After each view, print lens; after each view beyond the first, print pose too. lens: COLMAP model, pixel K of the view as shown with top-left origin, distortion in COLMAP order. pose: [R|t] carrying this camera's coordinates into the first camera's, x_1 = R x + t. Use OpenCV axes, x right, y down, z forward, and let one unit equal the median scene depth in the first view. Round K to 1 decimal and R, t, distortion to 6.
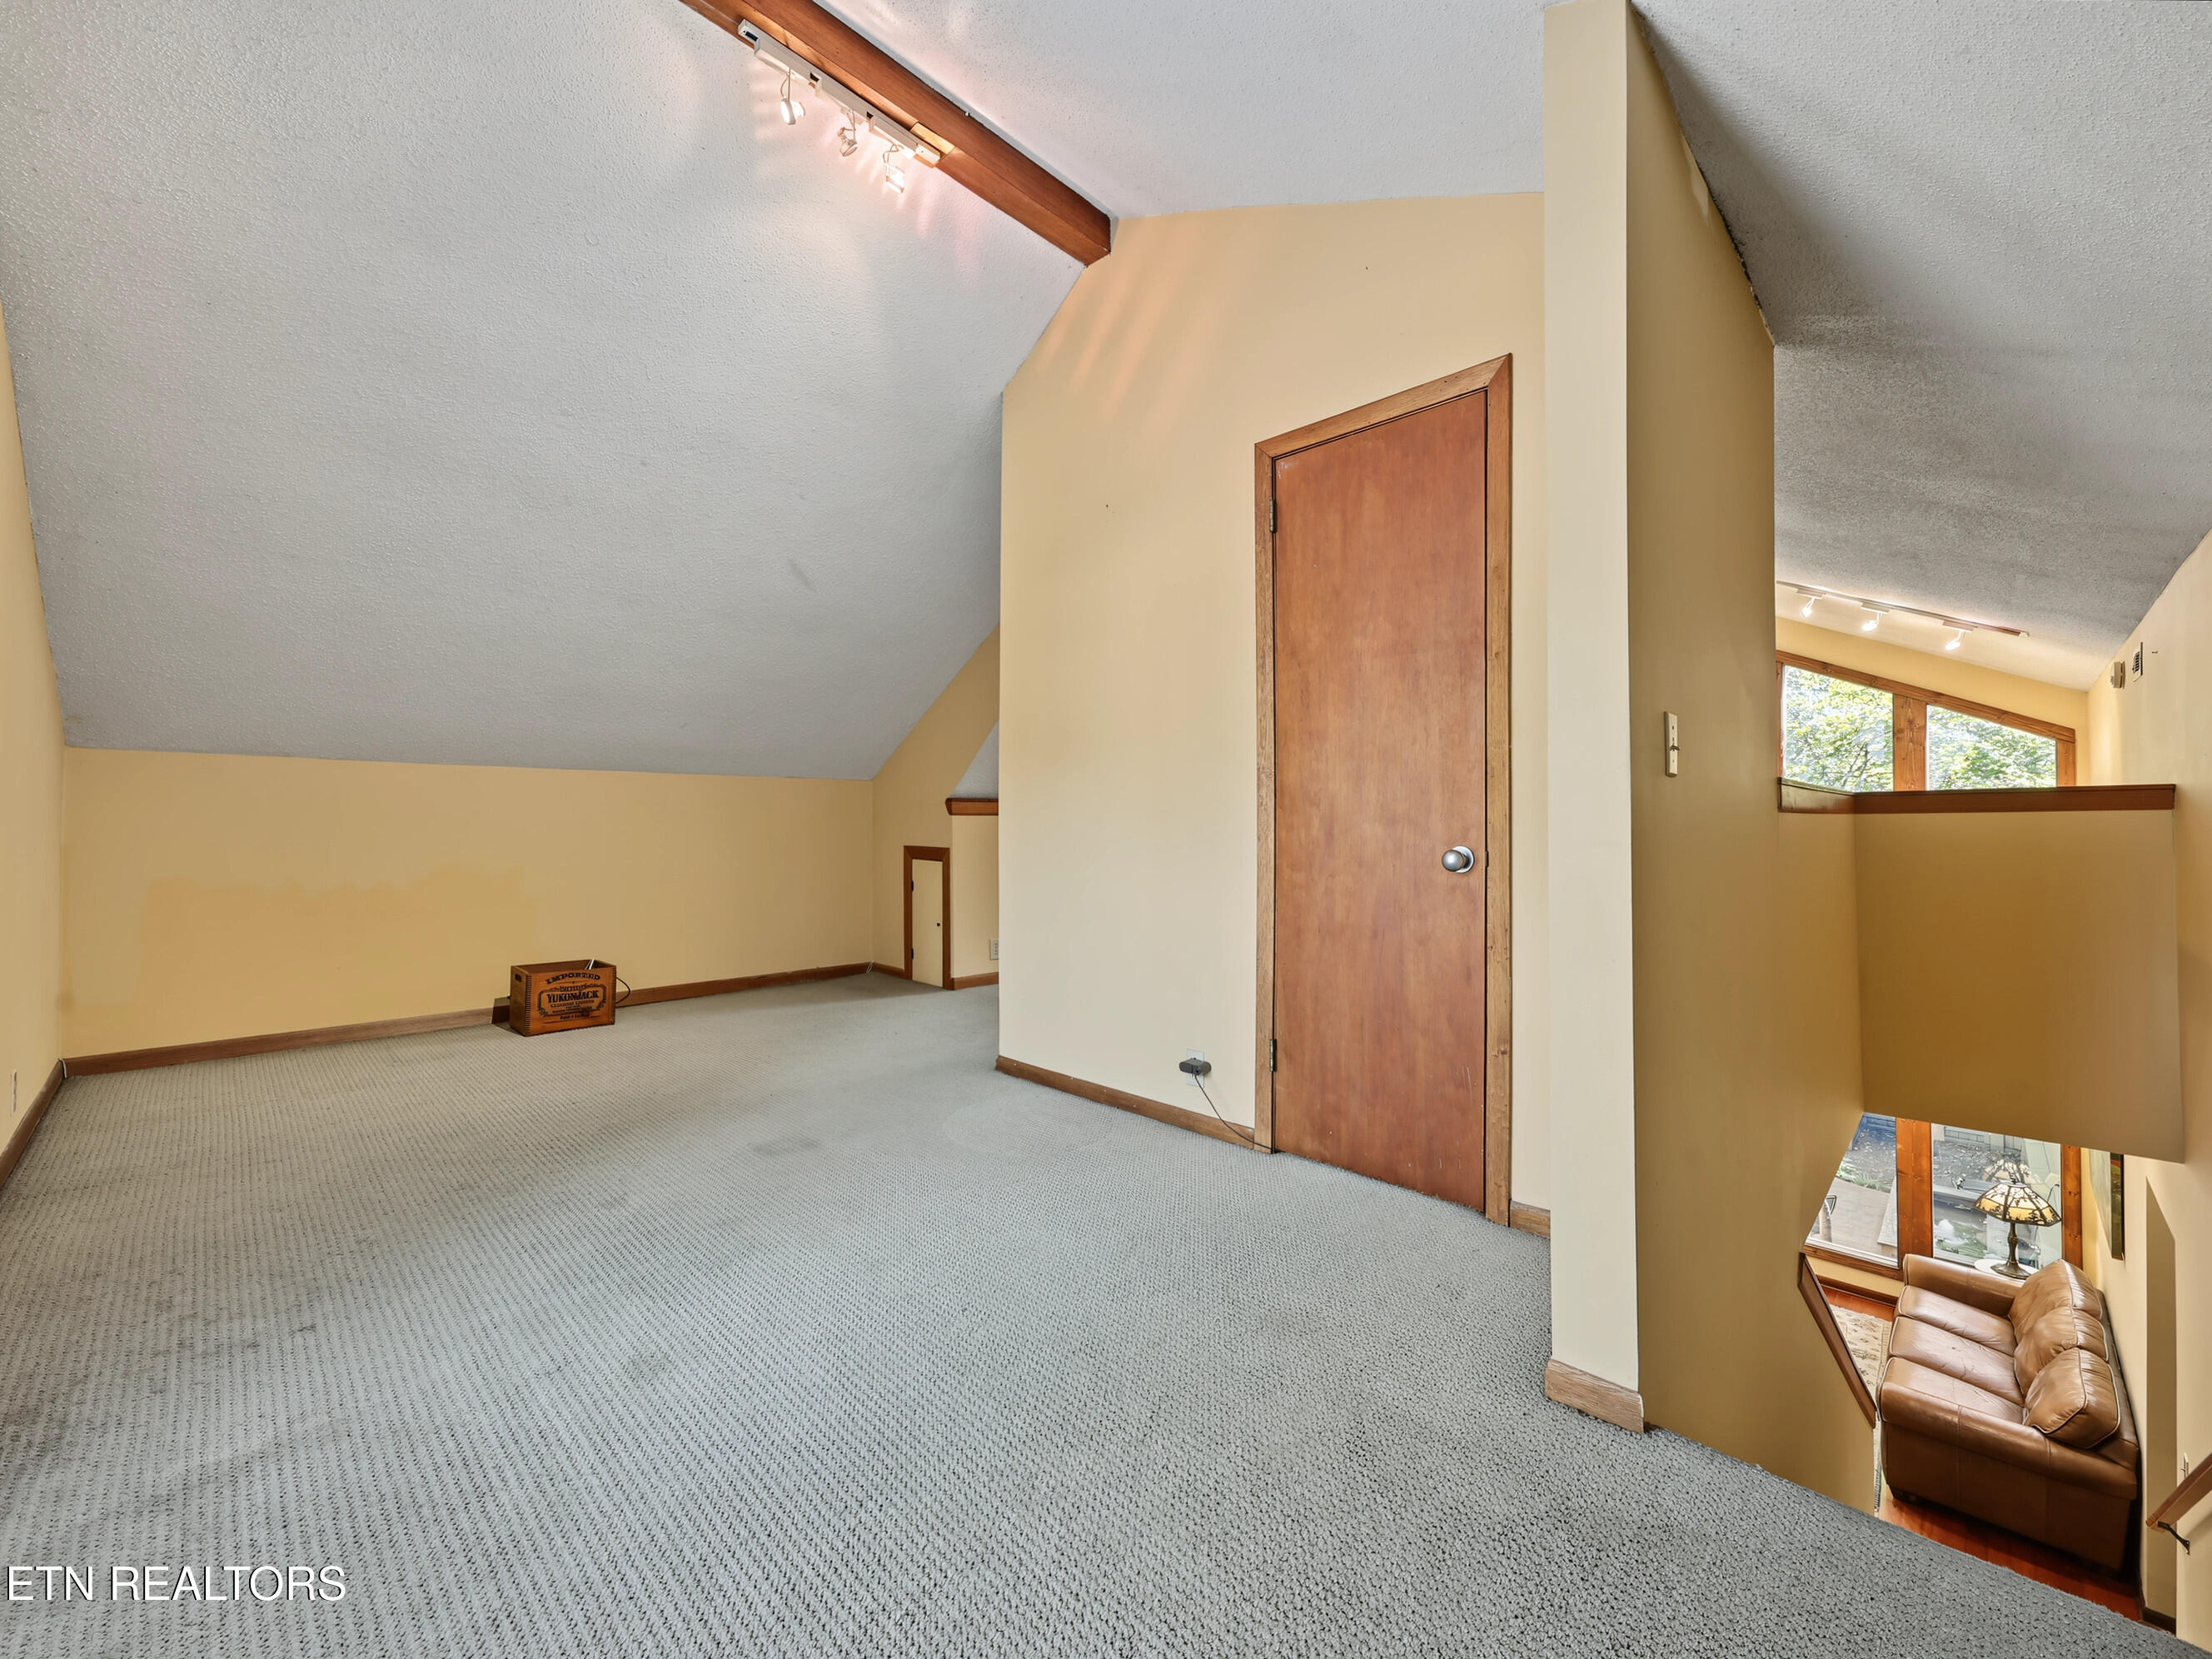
lens RADIAL K [[884.2, 0, 1106.0], [0, 884.2, 829.5], [0, 0, 1]] dist [-0.002005, -0.000087]
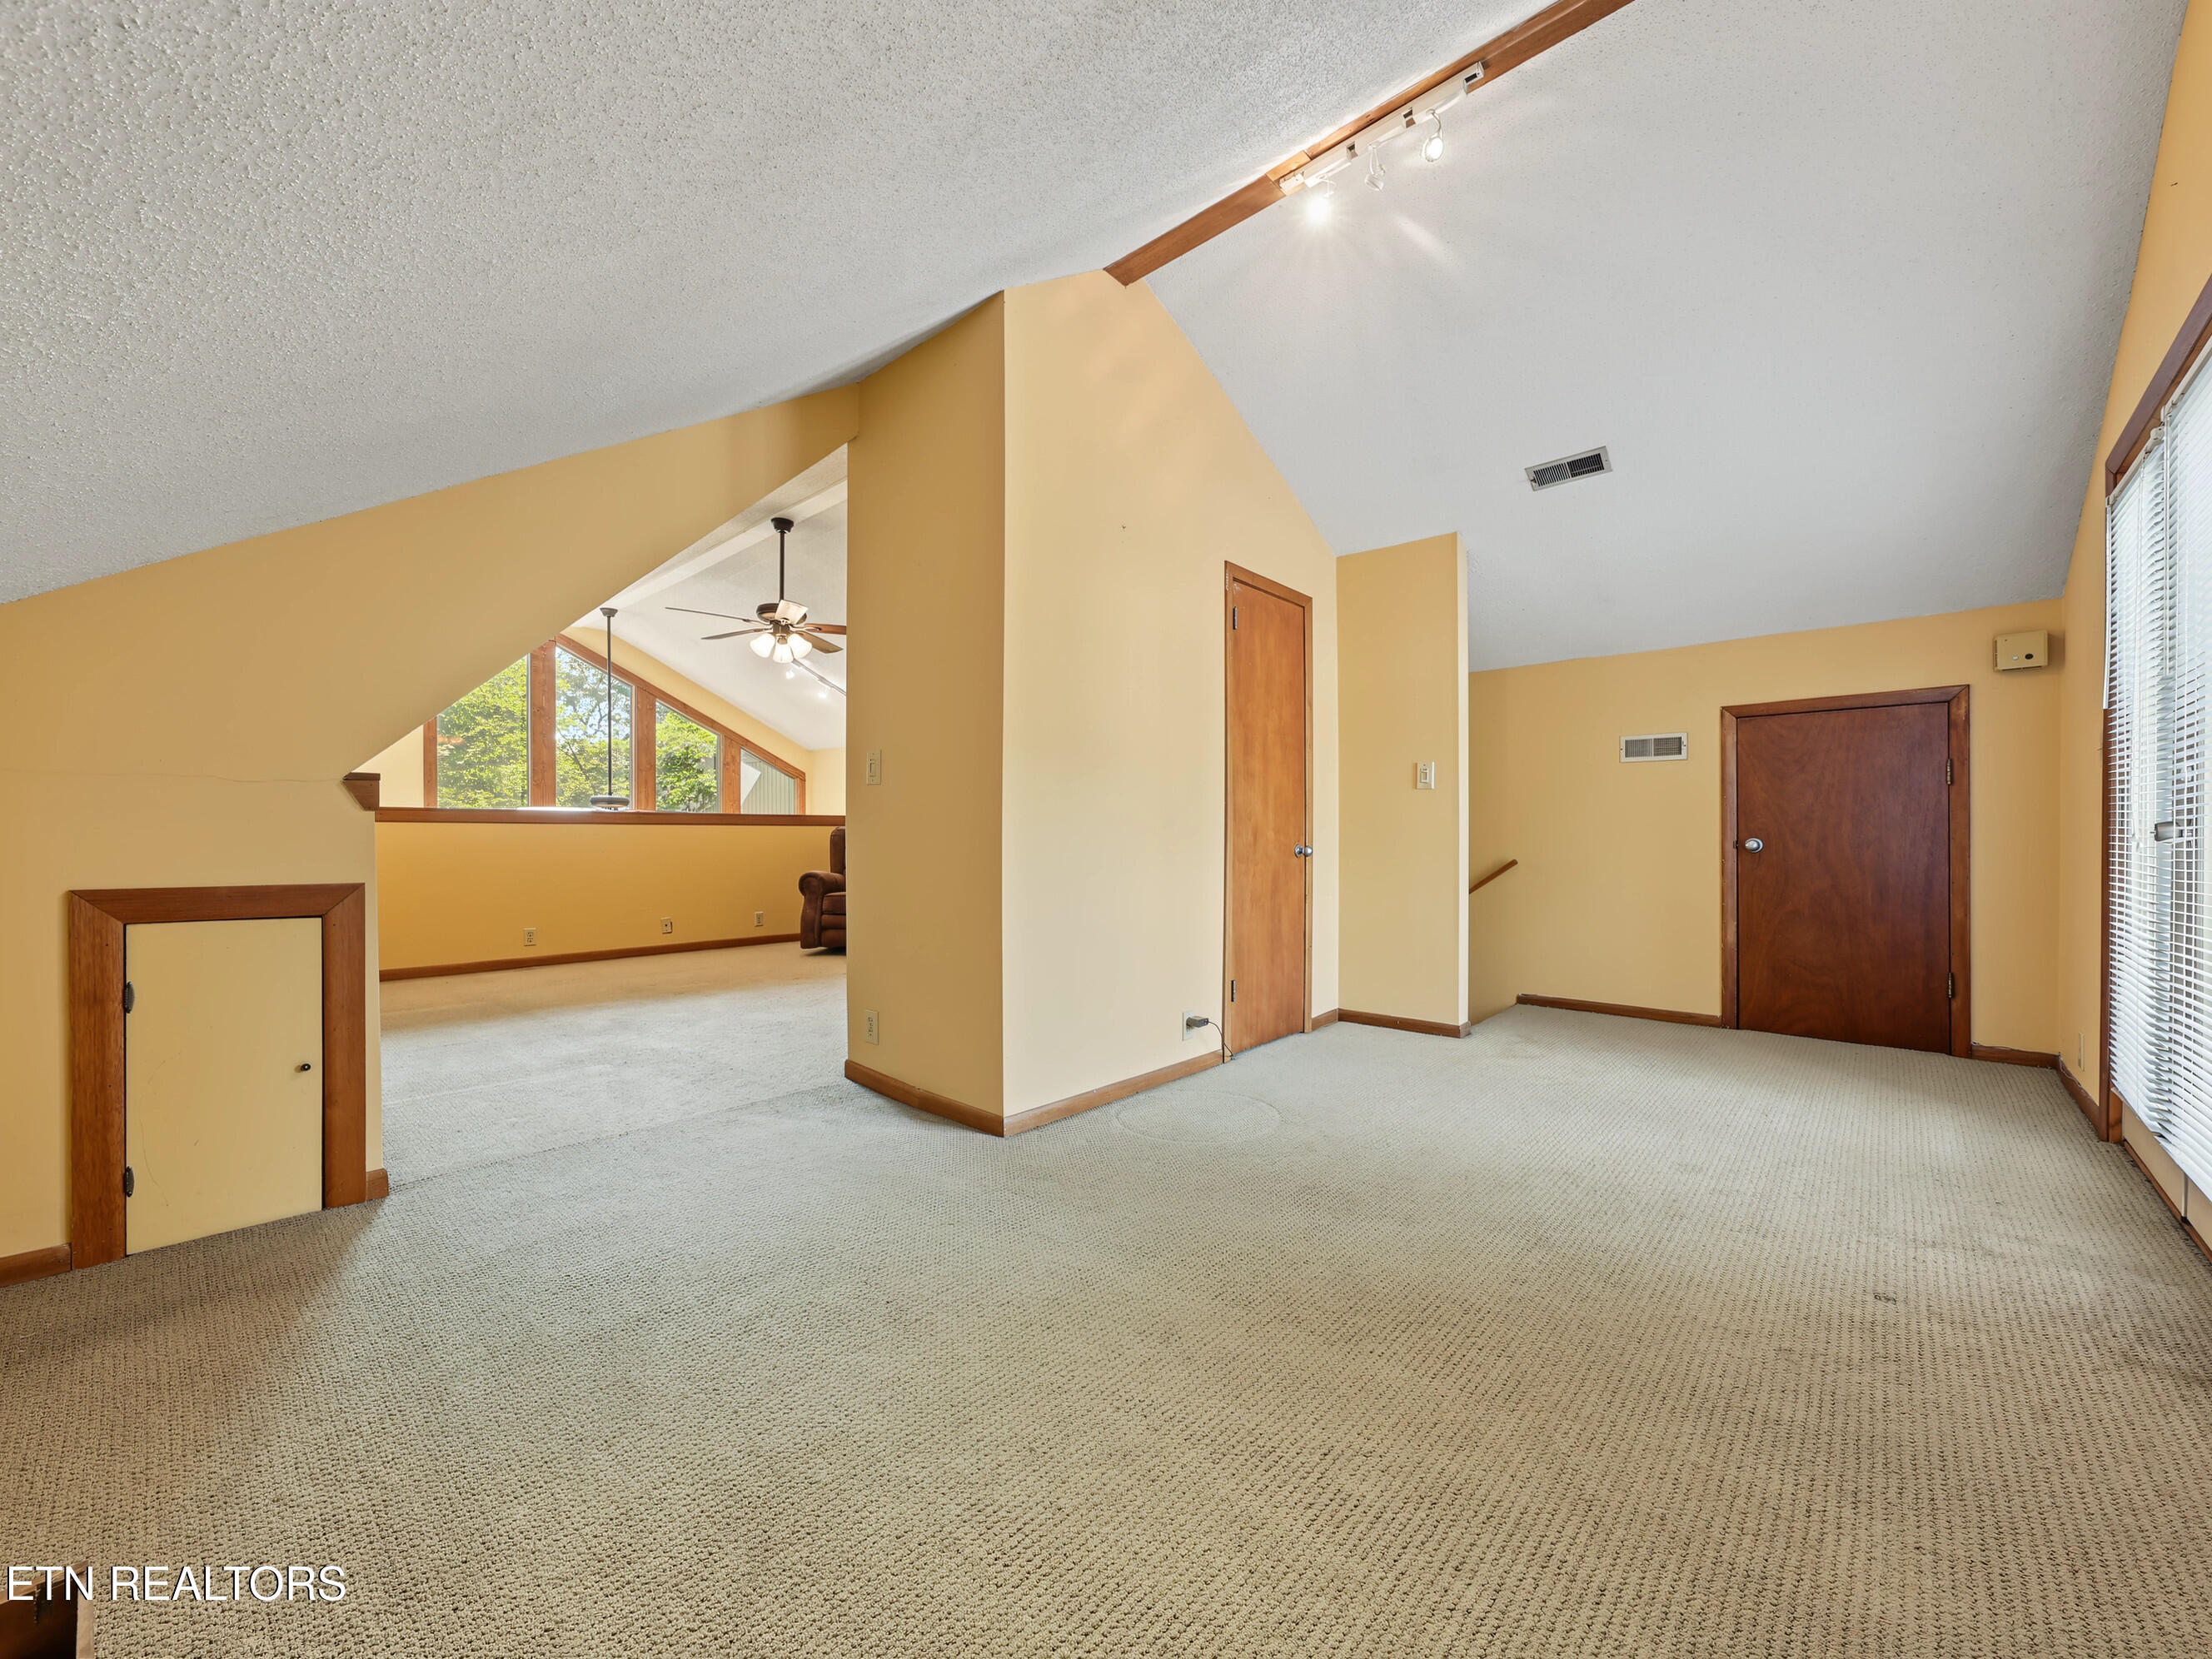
lens RADIAL K [[873.7, 0, 1087.0], [0, 873.7, 839.8], [0, 0, 1]] dist [-0.001347, -0.000388]
pose [[-0.026207, -0.009183, 0.999614, -1.240830], [0.004735, 0.999945, 0.009310, -0.007171], [-0.999645, 0.004977, -0.026162, 1.284089]]
